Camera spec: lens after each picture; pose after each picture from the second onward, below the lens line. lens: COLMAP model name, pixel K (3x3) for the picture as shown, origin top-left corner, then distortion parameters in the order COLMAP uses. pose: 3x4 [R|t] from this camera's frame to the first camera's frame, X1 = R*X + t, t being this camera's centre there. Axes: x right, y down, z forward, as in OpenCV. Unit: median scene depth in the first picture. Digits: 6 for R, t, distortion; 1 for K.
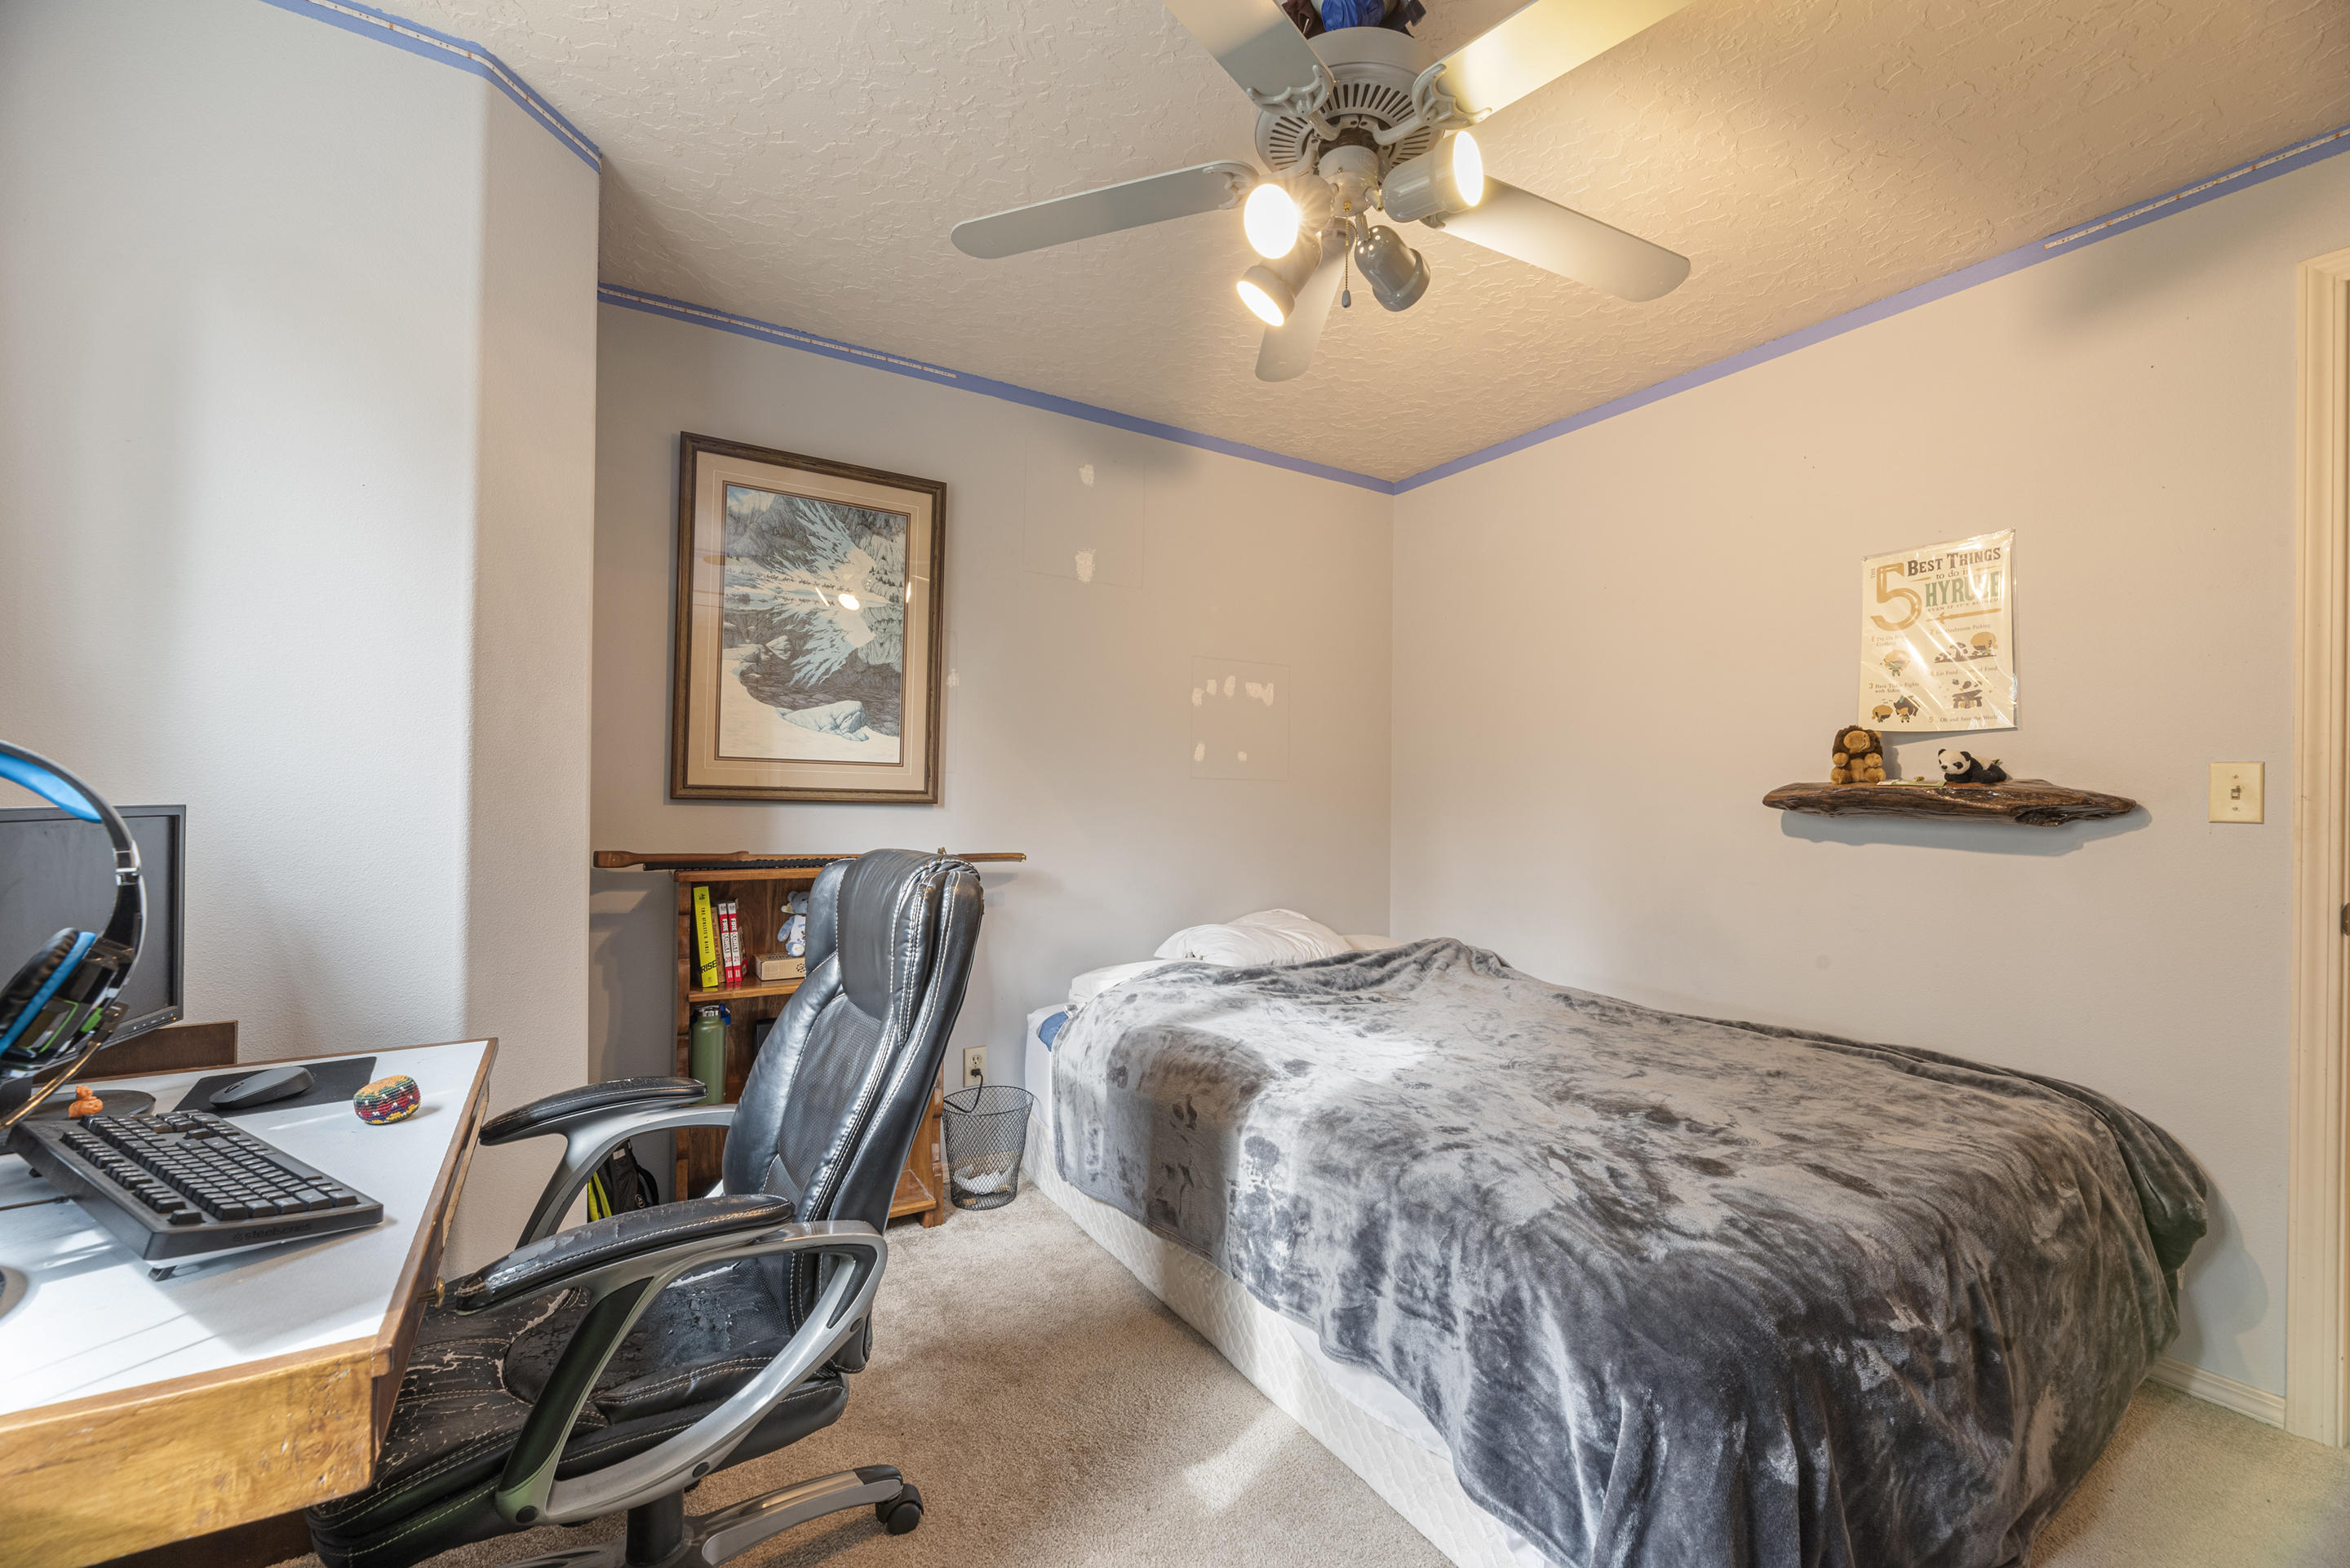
lens RADIAL K [[942.7, 0, 1169.3], [0, 942.7, 793.1], [0, 0, 1]] dist [0.000370, -0.000435]
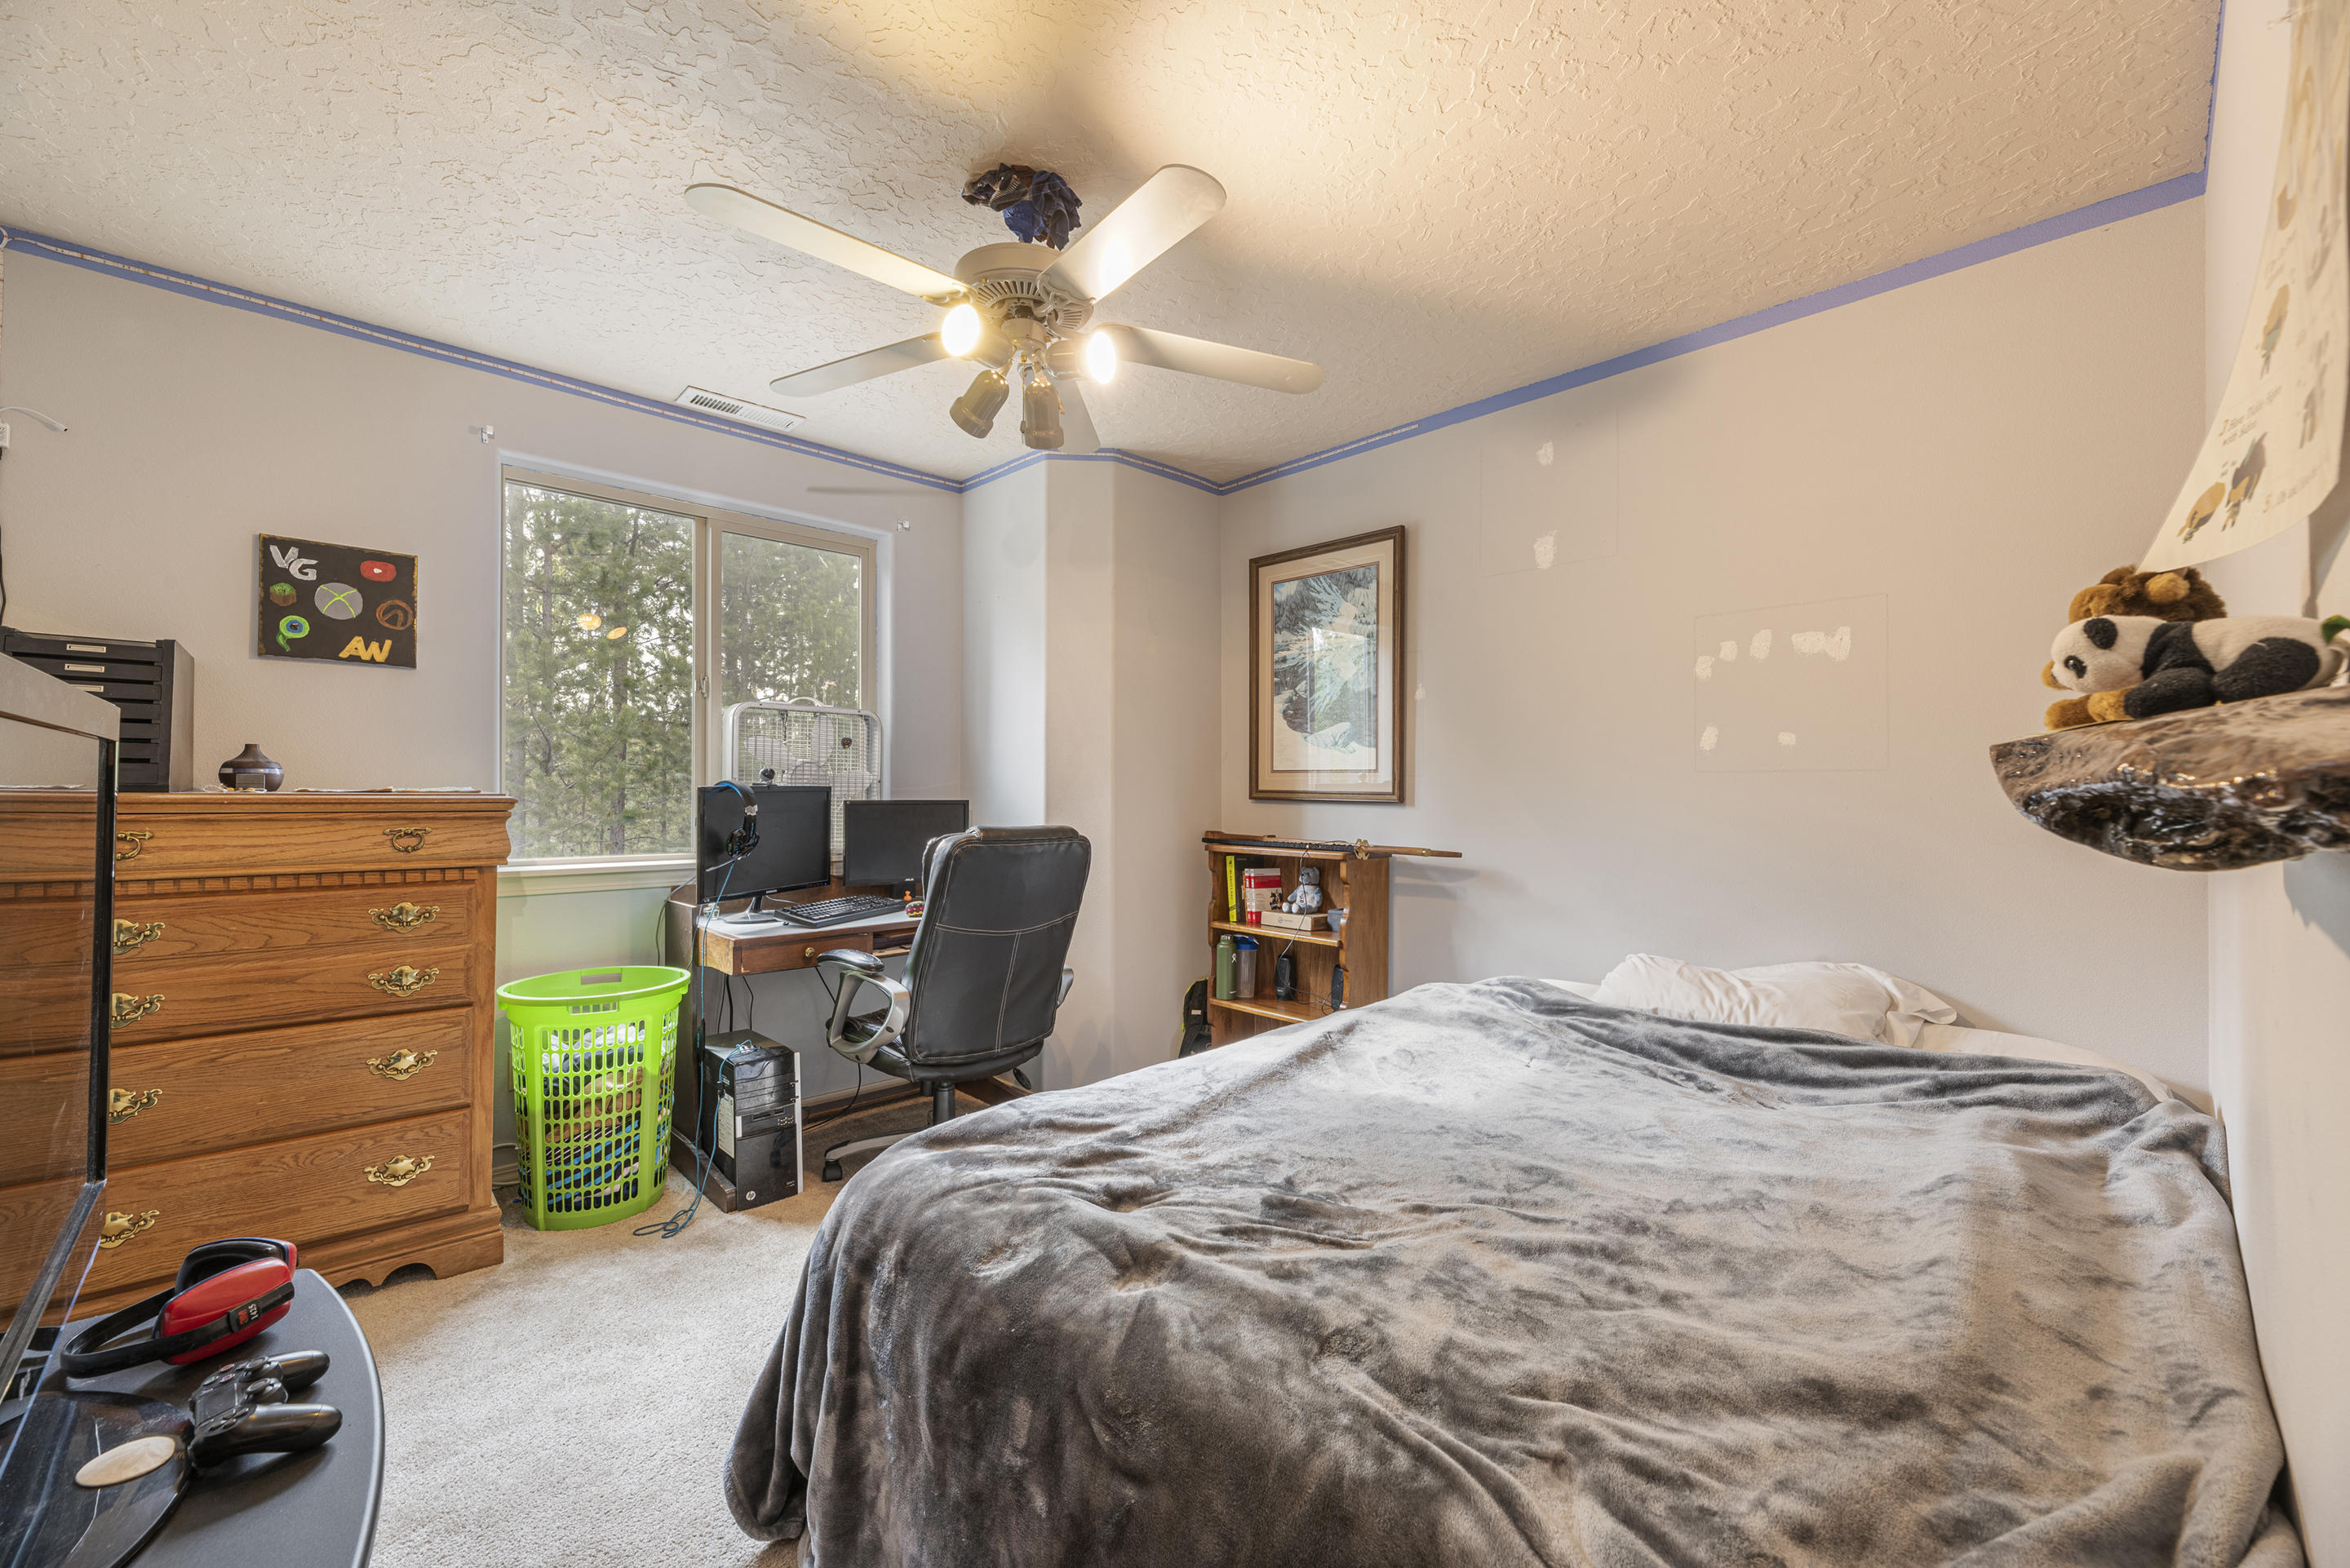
lens RADIAL K [[942.7, 0, 1177.1], [0, 942.7, 784.9], [0, 0, 1]] dist [0.000370, -0.000435]
pose [[0.219624, -0.018826, -0.975403, 0.745239], [0.004028, 0.999823, -0.018391, 0.008193], [0.975576, 0.000110, 0.219661, 0.433900]]
